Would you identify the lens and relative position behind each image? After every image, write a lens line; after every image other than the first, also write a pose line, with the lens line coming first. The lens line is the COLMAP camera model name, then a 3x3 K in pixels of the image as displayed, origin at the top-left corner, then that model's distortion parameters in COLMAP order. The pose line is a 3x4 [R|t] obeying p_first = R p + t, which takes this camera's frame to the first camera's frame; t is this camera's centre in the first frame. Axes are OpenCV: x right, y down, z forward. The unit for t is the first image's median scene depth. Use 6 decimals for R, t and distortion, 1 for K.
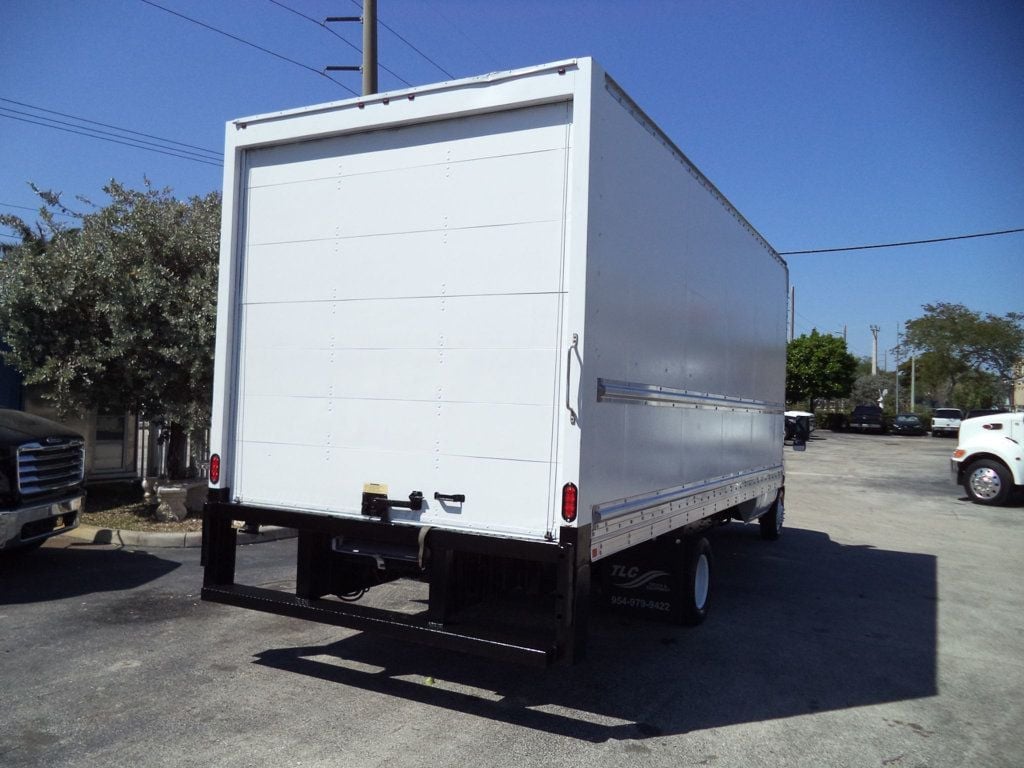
lens RADIAL K [[810.2, 0, 516.0], [0, 810.2, 387.4], [0, 0, 1]] dist [-0.011023, -0.015249]
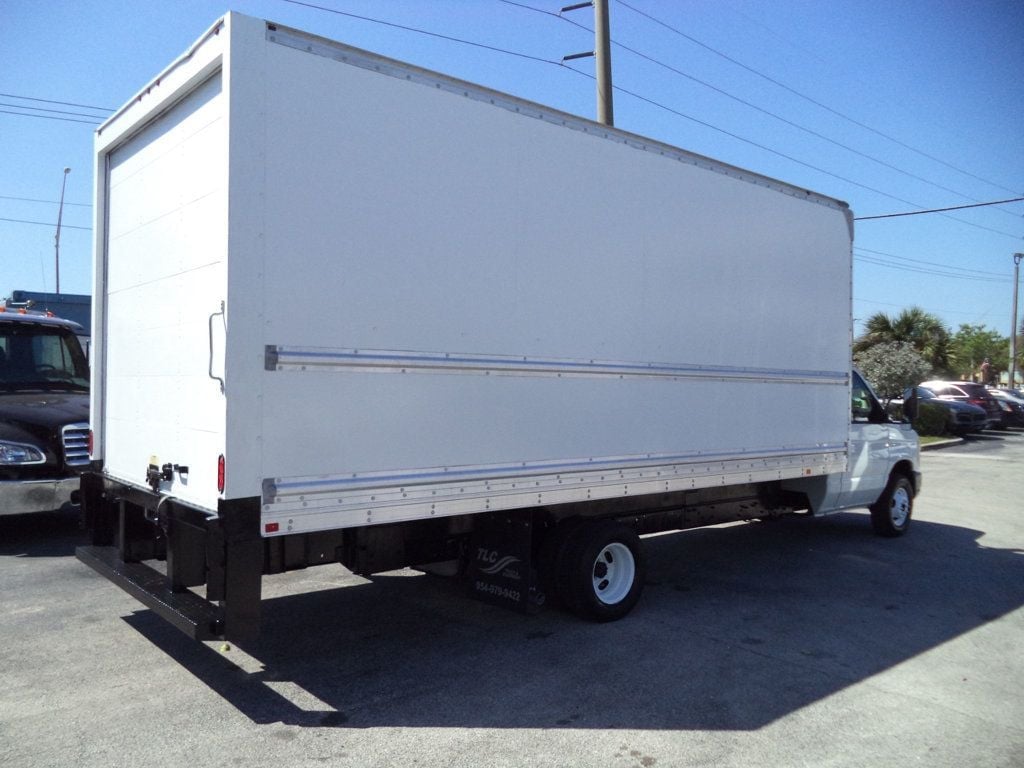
lens RADIAL K [[810.2, 0, 493.0], [0, 810.2, 387.7], [0, 0, 1]] dist [-0.011023, -0.015249]
pose [[0.927482, -0.023889, -0.373103, 0.646974], [0.030781, 0.999448, 0.012525, 0.031977], [0.372598, -0.023101, 0.927705, 0.195906]]
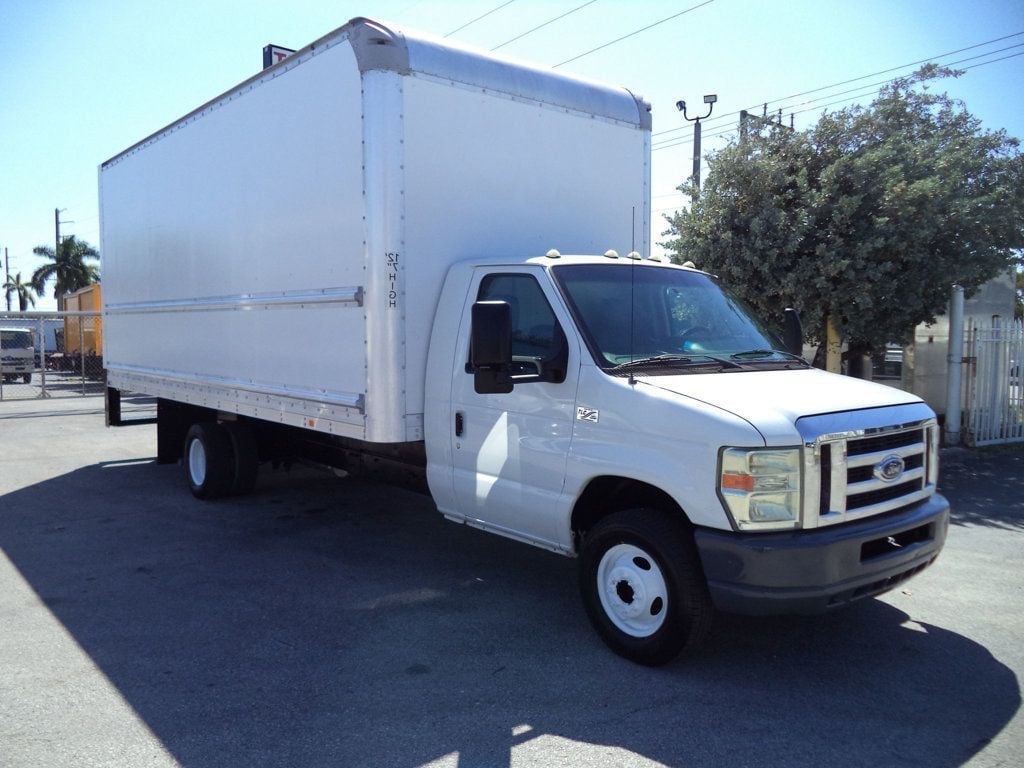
lens RADIAL K [[810.2, 0, 509.3], [0, 810.2, 385.0], [0, 0, 1]] dist [-0.011023, -0.015249]
pose [[-0.354361, 0.025160, -0.934770, 1.627073], [0.009686, 0.999683, 0.023235, 0.149521], [0.935058, -0.000821, -0.354493, 2.550615]]
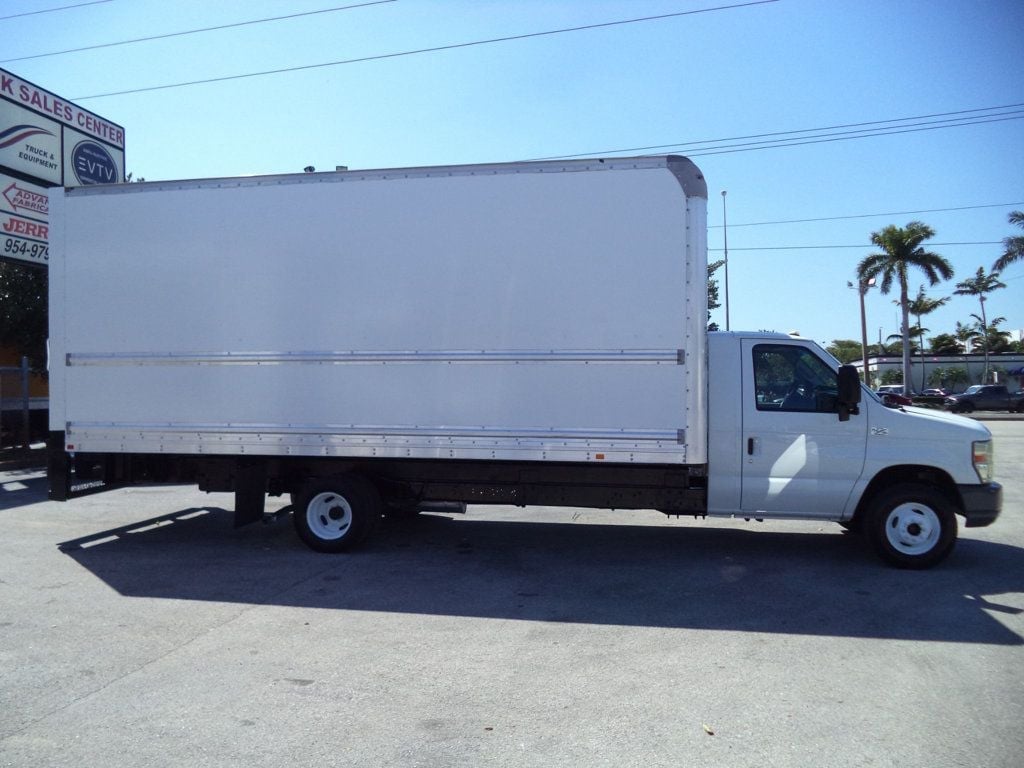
lens RADIAL K [[810.2, 0, 506.0], [0, 810.2, 389.5], [0, 0, 1]] dist [-0.011023, -0.015249]
pose [[0.312593, -0.027302, -0.949495, 1.969337], [0.035619, 0.999221, -0.017005, 0.127295], [0.949219, -0.028504, 0.313322, 1.245272]]
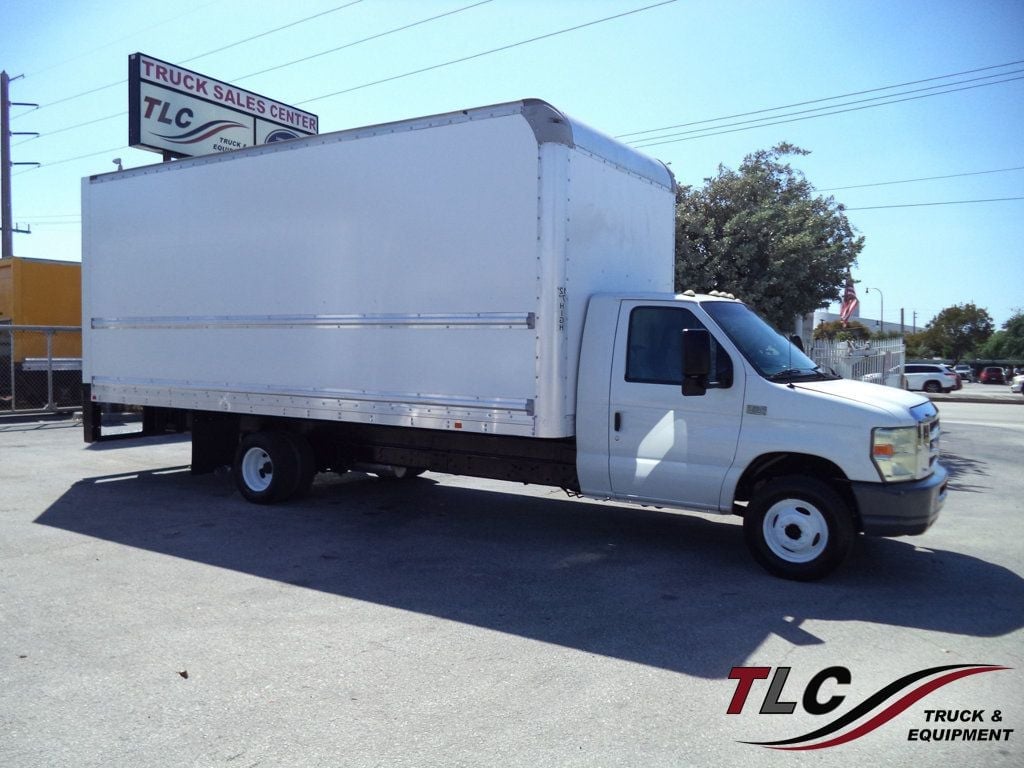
lens RADIAL K [[810.2, 0, 505.4], [0, 810.2, 386.8], [0, 0, 1]] dist [-0.011023, -0.015249]
pose [[-0.051085, 0.012796, -0.998612, 2.023552], [0.011479, 0.999859, 0.012225, 0.147274], [0.998628, -0.010838, -0.051224, 2.016987]]
